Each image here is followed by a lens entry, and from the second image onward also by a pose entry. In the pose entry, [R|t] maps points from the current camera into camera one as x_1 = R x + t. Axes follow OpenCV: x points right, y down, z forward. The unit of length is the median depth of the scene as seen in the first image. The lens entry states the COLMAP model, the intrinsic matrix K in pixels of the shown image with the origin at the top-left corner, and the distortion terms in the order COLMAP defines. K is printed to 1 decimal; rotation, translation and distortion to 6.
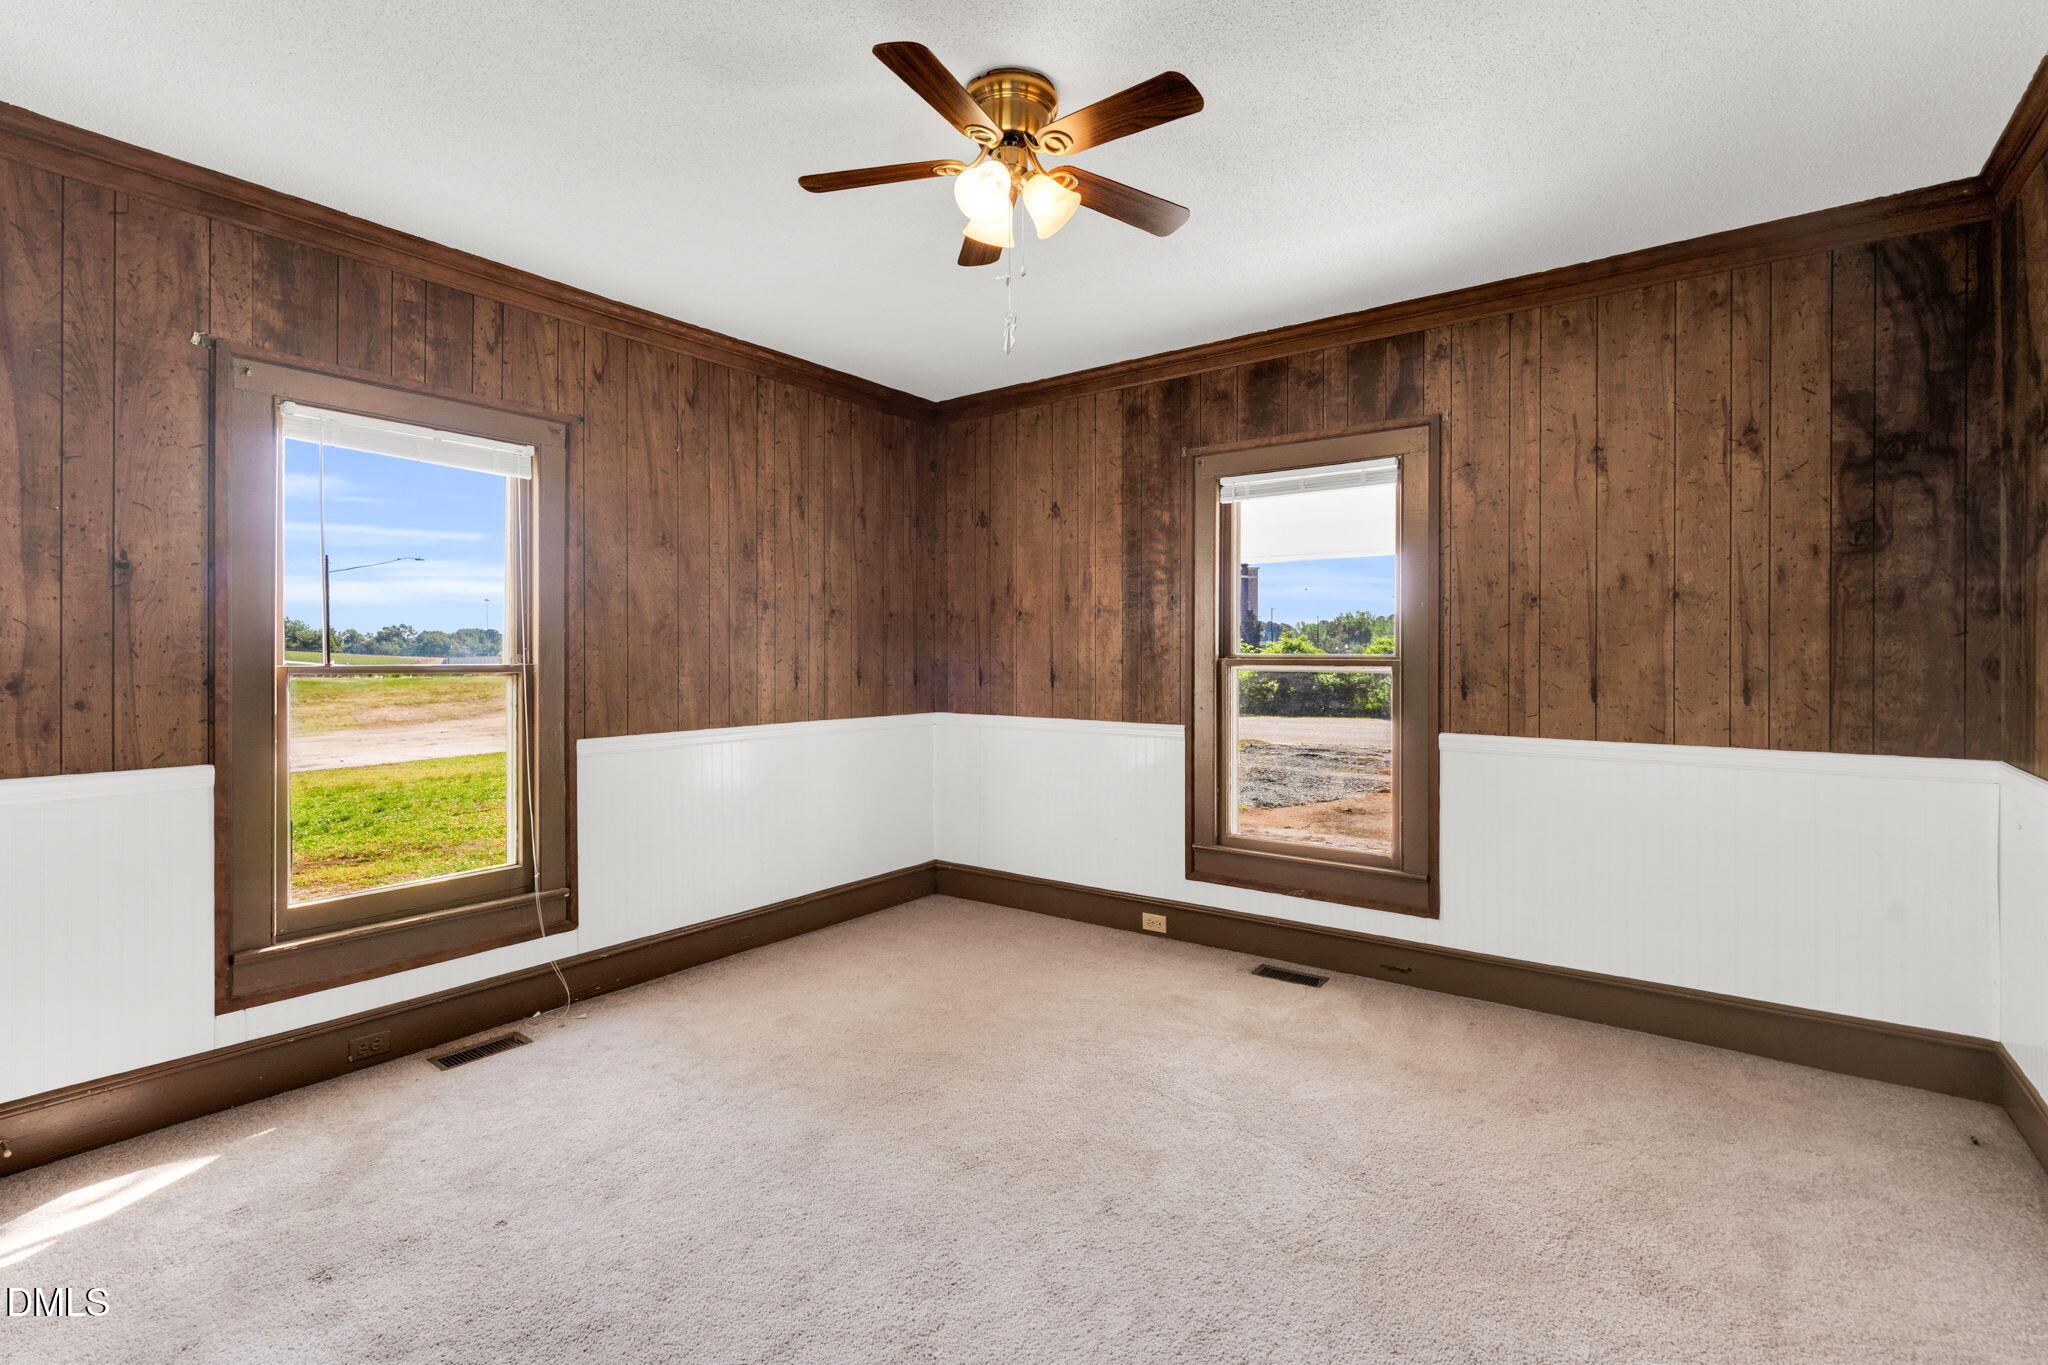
lens RADIAL K [[937.3, 0, 1020.9], [0, 937.3, 666.0], [0, 0, 1]] dist [0.000213, -0.000965]
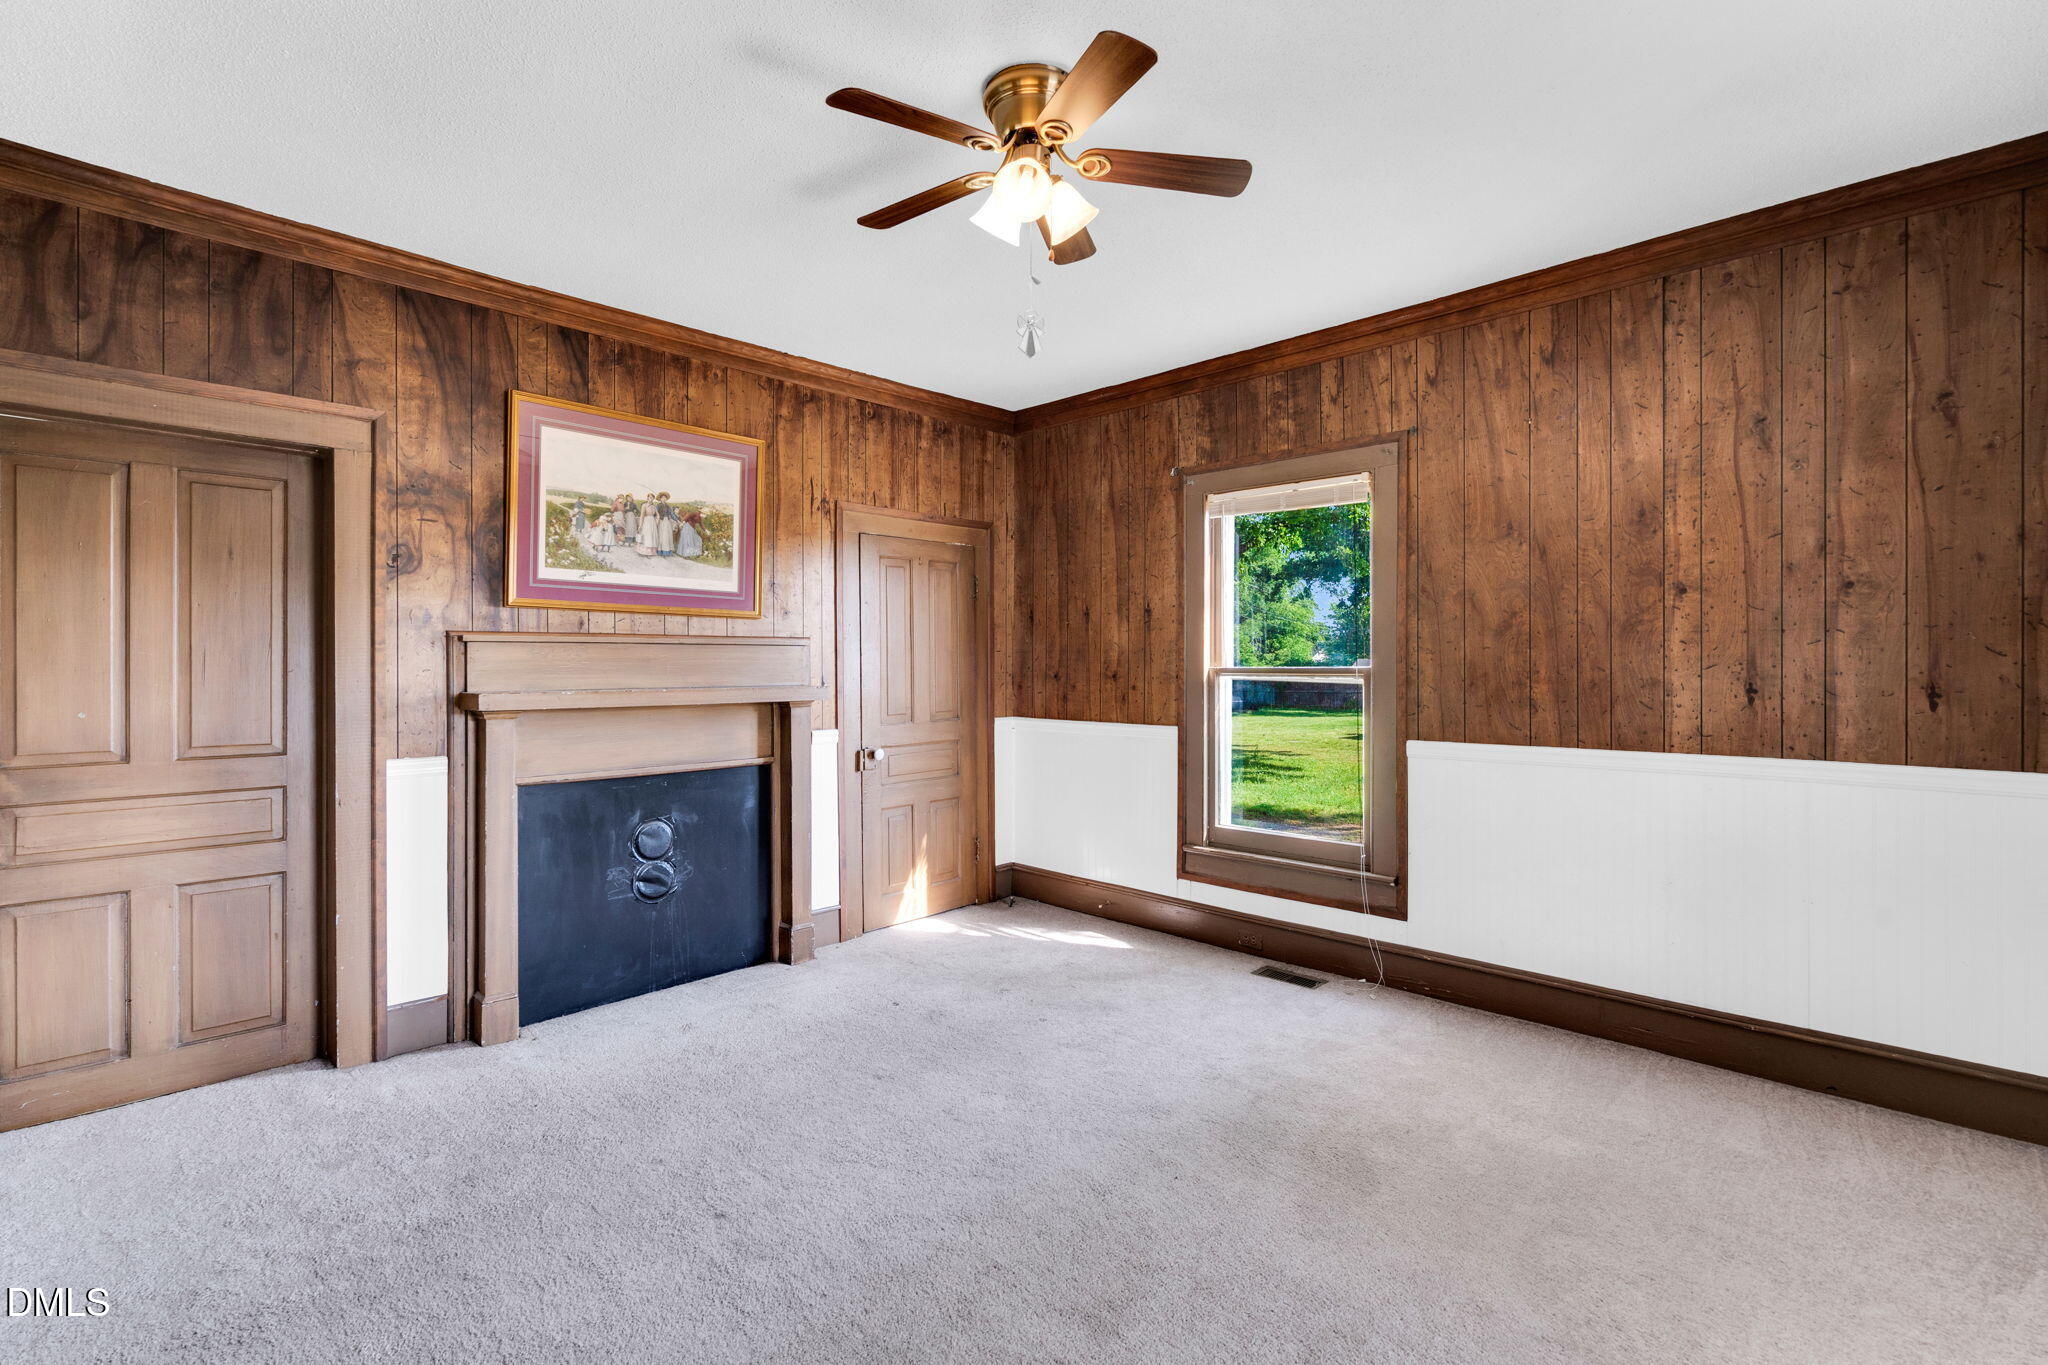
lens RADIAL K [[937.3, 0, 1021.2], [0, 937.3, 670.1], [0, 0, 1]] dist [0.000213, -0.000965]
pose [[-0.132489, 0.010125, -0.991133, 0.576395], [-0.004953, 0.999929, 0.010877, -0.008013], [0.991172, 0.006350, -0.132430, 0.666354]]
